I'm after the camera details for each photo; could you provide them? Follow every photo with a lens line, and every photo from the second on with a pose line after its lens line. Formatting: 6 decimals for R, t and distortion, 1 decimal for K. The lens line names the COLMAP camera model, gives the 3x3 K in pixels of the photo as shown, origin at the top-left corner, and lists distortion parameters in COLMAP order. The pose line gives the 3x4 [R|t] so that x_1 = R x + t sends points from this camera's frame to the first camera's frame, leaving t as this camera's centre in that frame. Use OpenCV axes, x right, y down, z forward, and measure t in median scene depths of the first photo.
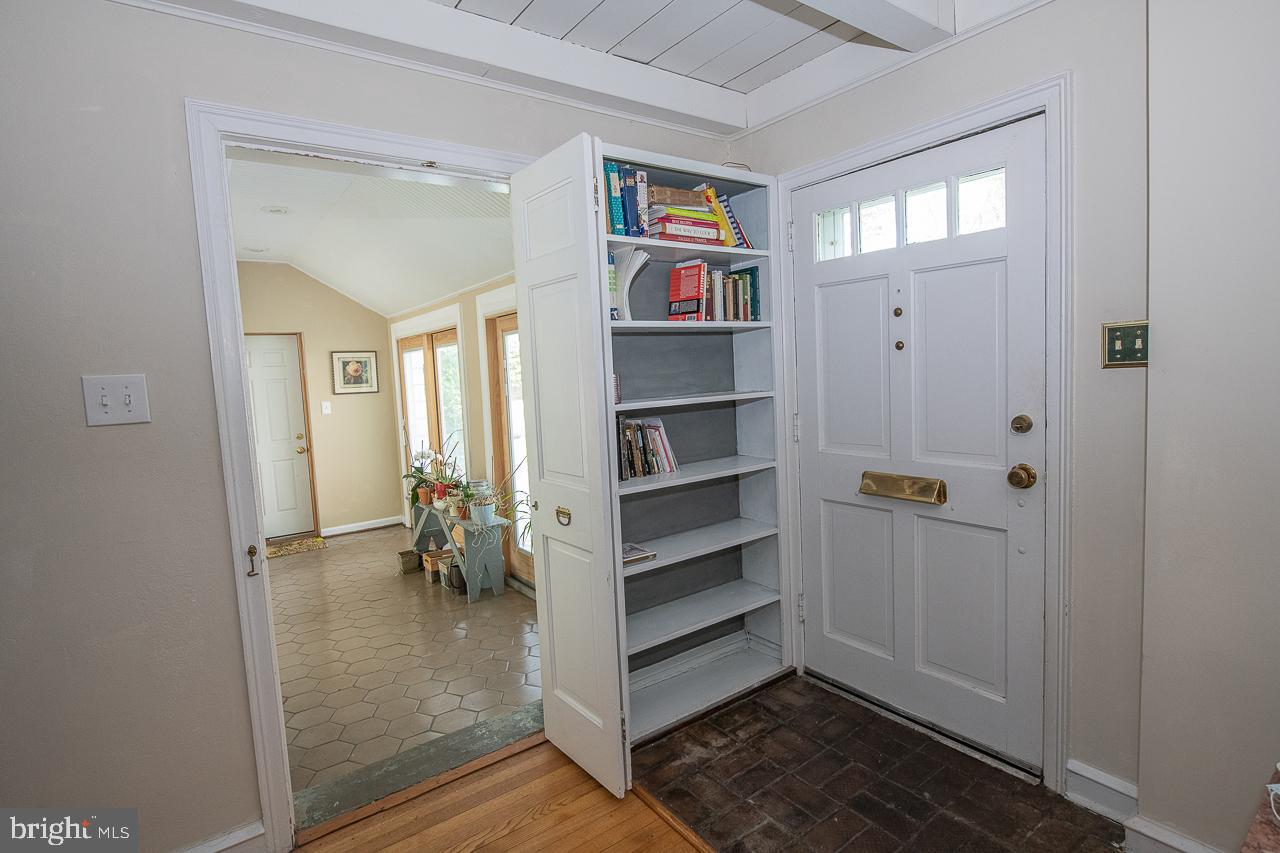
lens RADIAL K [[617.5, 0, 643.0], [0, 617.5, 422.3], [0, 0, 1]] dist [-0.008620, 0.000360]
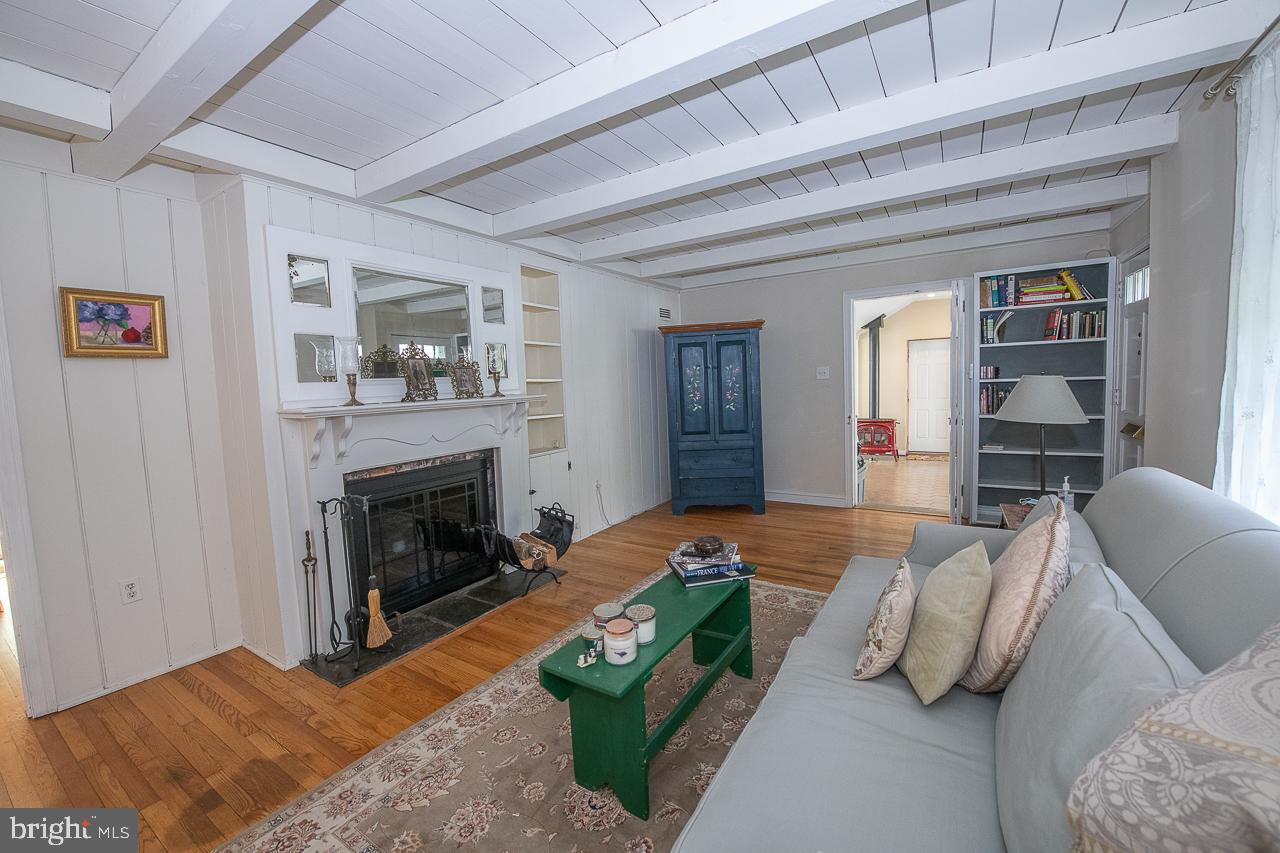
lens RADIAL K [[508.7, 0, 641.7], [0, 508.7, 418.6], [0, 0, 1]] dist [-0.017227, -0.001224]
pose [[0.369039, 0.101596, -0.923844, 1.120766], [-0.058563, 0.994574, 0.085980, 0.026875], [0.927567, 0.022373, 0.372986, -0.825780]]
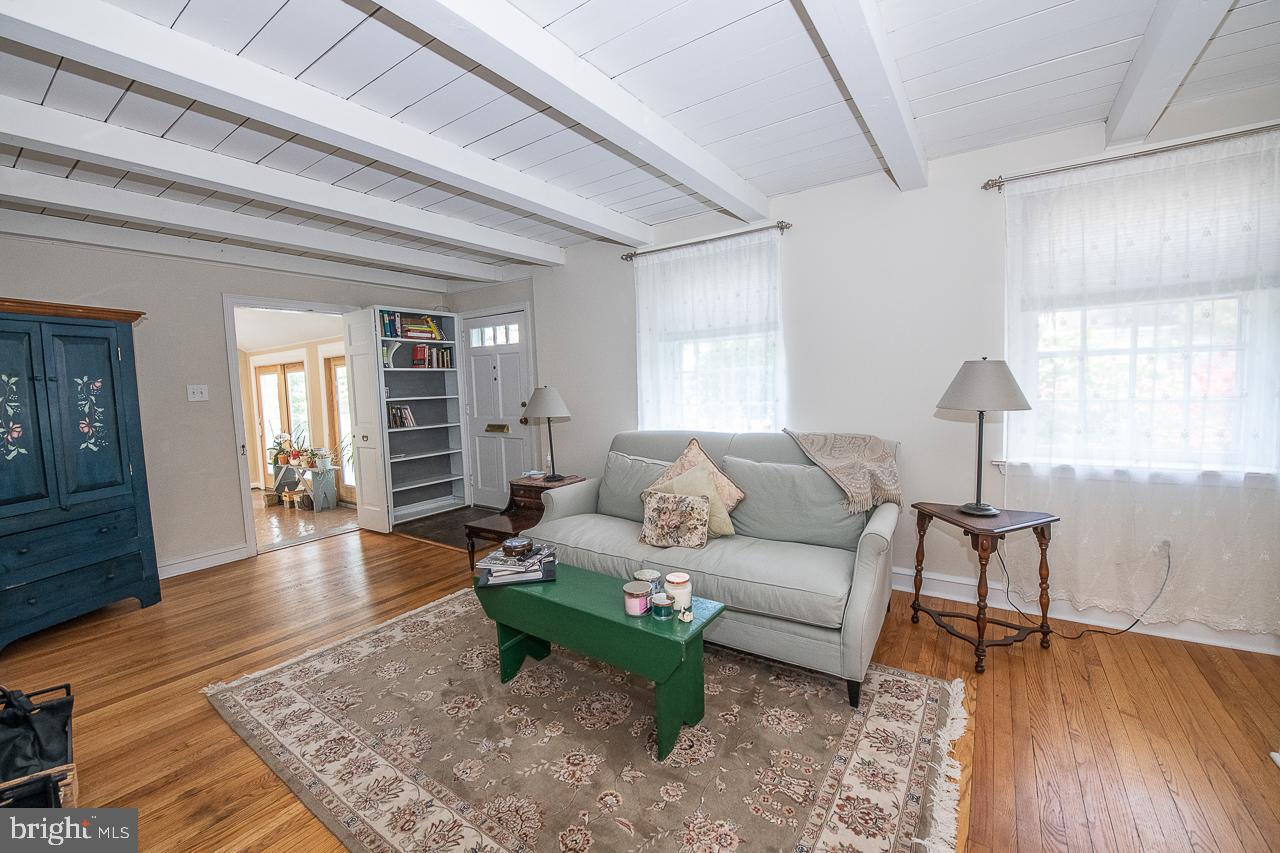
lens RADIAL K [[508.7, 0, 647.9], [0, 508.7, 418.8], [0, 0, 1]] dist [-0.017227, -0.001224]
pose [[0.940377, -0.008127, 0.340037, 0.246412], [0.018591, 0.999448, -0.027526, 0.125632], [-0.339625, 0.032207, 0.940009, -1.314412]]
